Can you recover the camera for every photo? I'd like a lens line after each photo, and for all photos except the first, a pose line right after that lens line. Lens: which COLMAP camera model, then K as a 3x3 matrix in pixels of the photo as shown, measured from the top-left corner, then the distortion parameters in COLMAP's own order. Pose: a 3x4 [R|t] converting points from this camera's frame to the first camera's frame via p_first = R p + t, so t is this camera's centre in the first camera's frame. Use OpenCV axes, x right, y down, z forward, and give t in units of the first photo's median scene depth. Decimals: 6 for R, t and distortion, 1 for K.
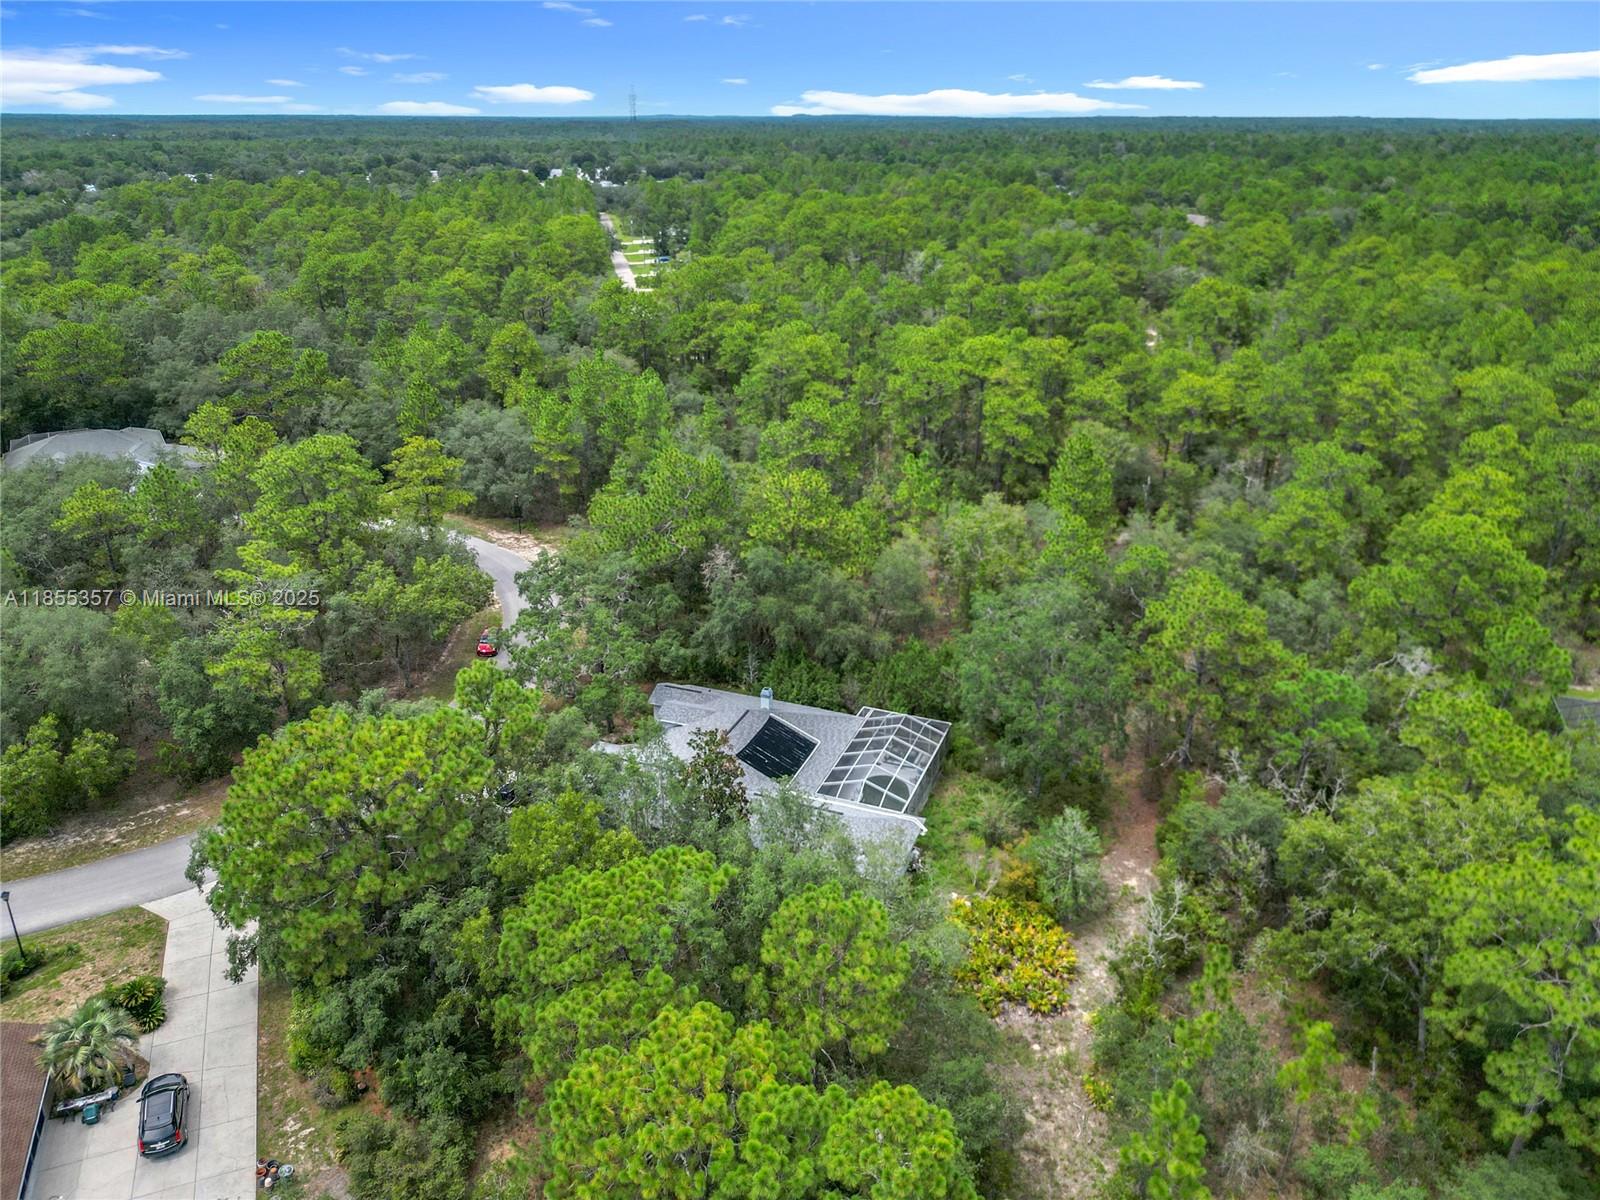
lens RADIAL K [[1115.5, 0, 777.9], [0, 1115.5, 647.0], [0, 0, 1]] dist [0.028554, -0.034732]
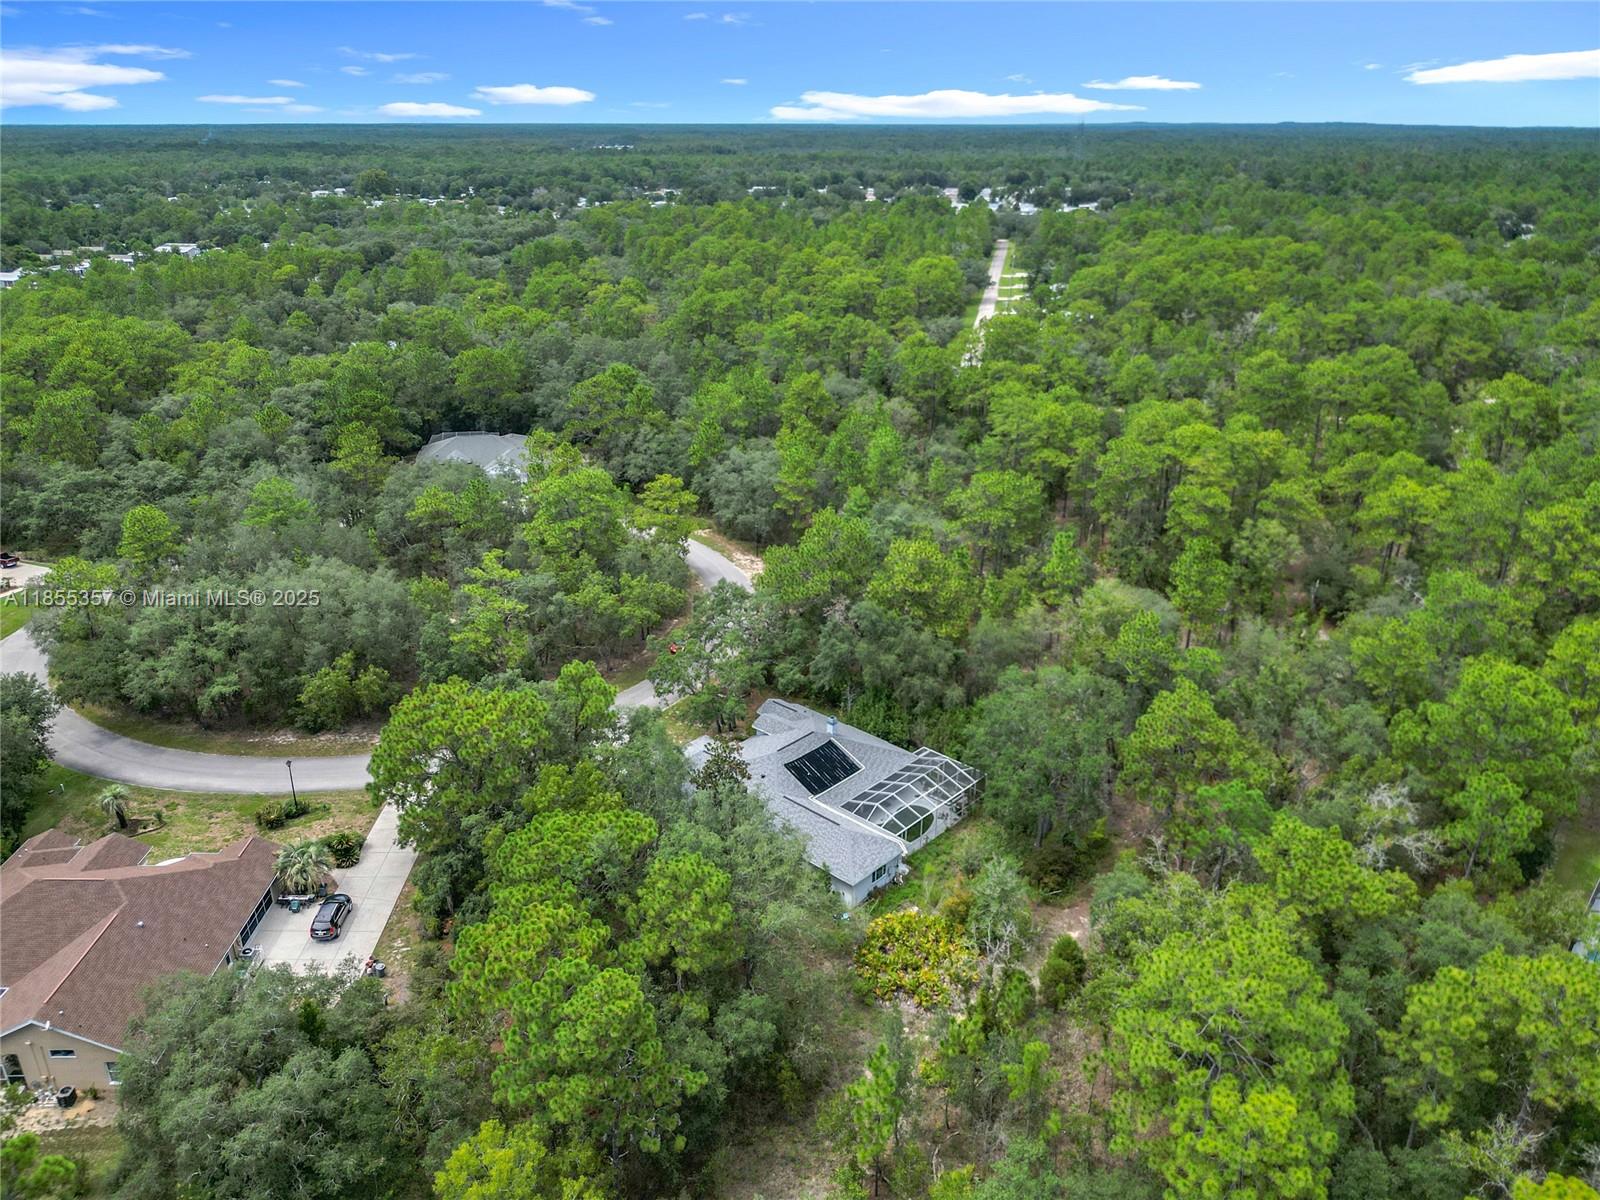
lens RADIAL K [[1115.5, 0, 777.9], [0, 1115.5, 647.0], [0, 0, 1]] dist [0.028554, -0.034732]
pose [[0.931996, 0.150207, -0.329880, 0.304137], [-0.152582, 0.988111, 0.018842, -0.049710], [0.328788, 0.032773, 0.943835, -0.175741]]
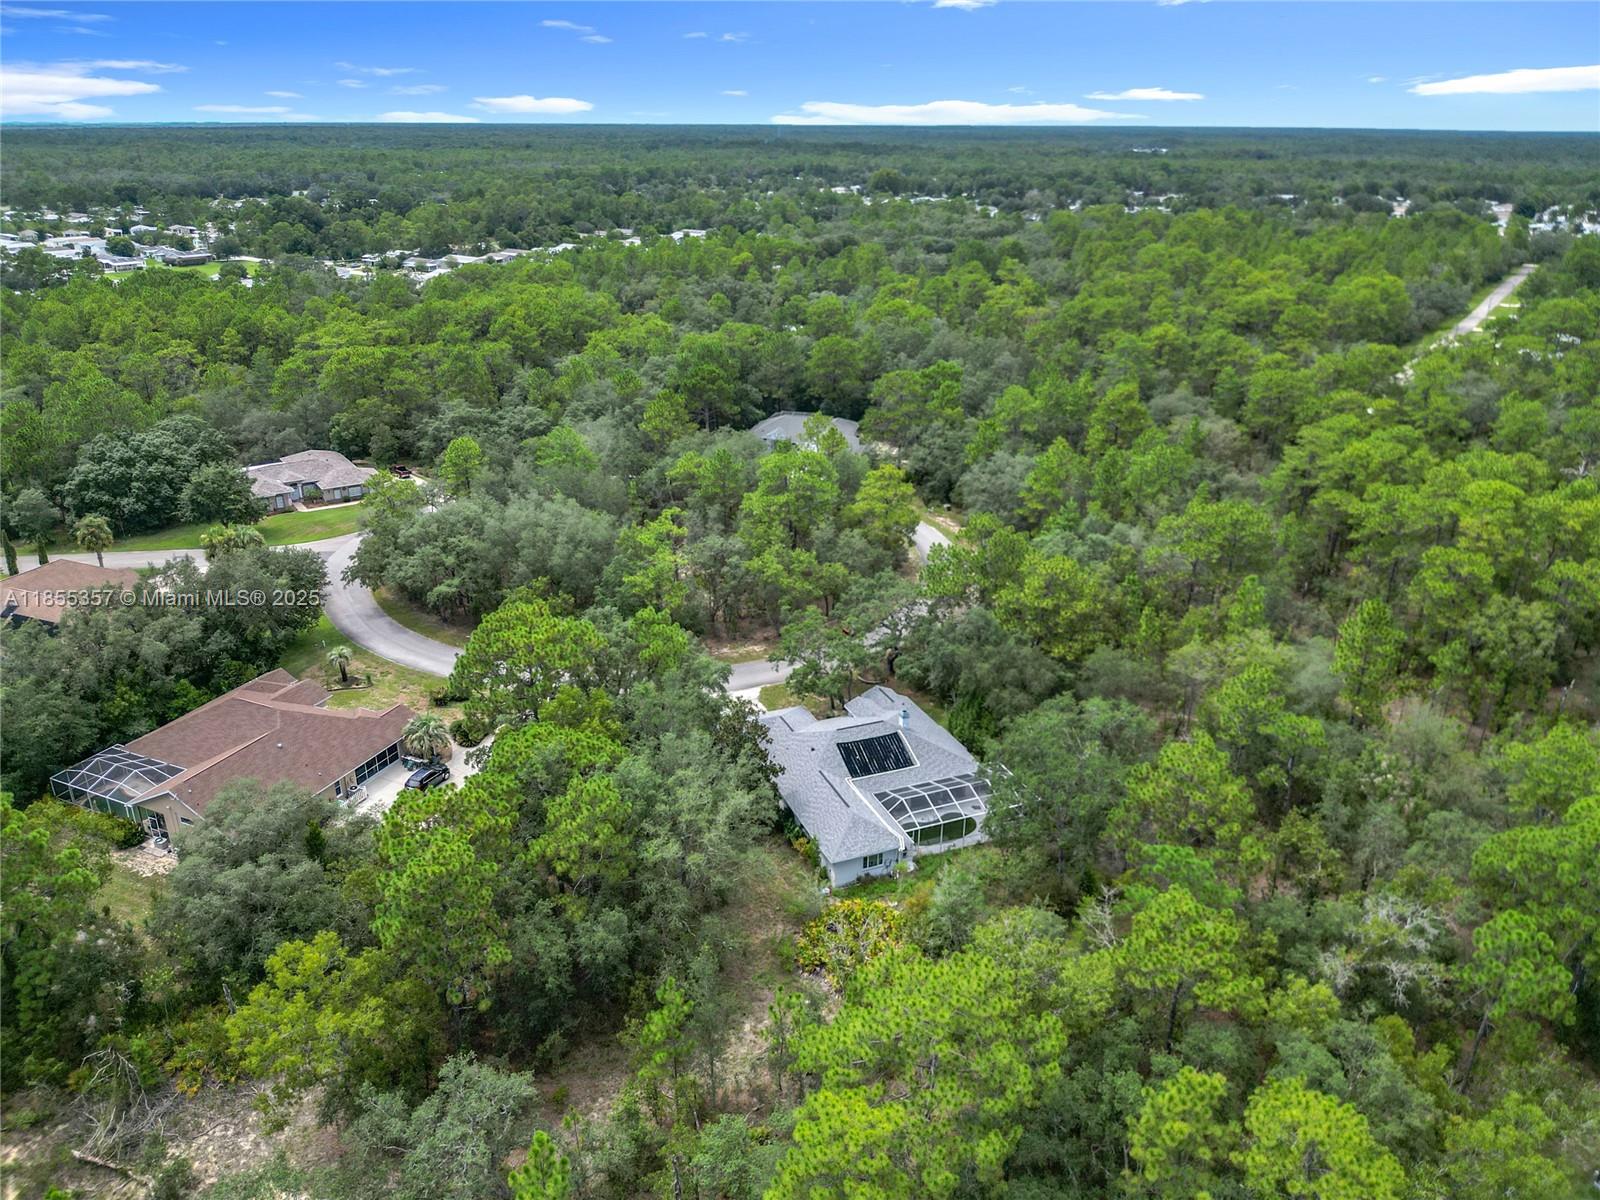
lens RADIAL K [[1124.1, 0, 790.7], [0, 1124.1, 635.0], [0, 0, 1]] dist [0.030137, -0.050359]
pose [[0.699919, 0.296526, -0.649758, 0.642998], [-0.310840, 0.945533, 0.096671, -0.116096], [0.643033, 0.134309, 0.753969, -0.044808]]
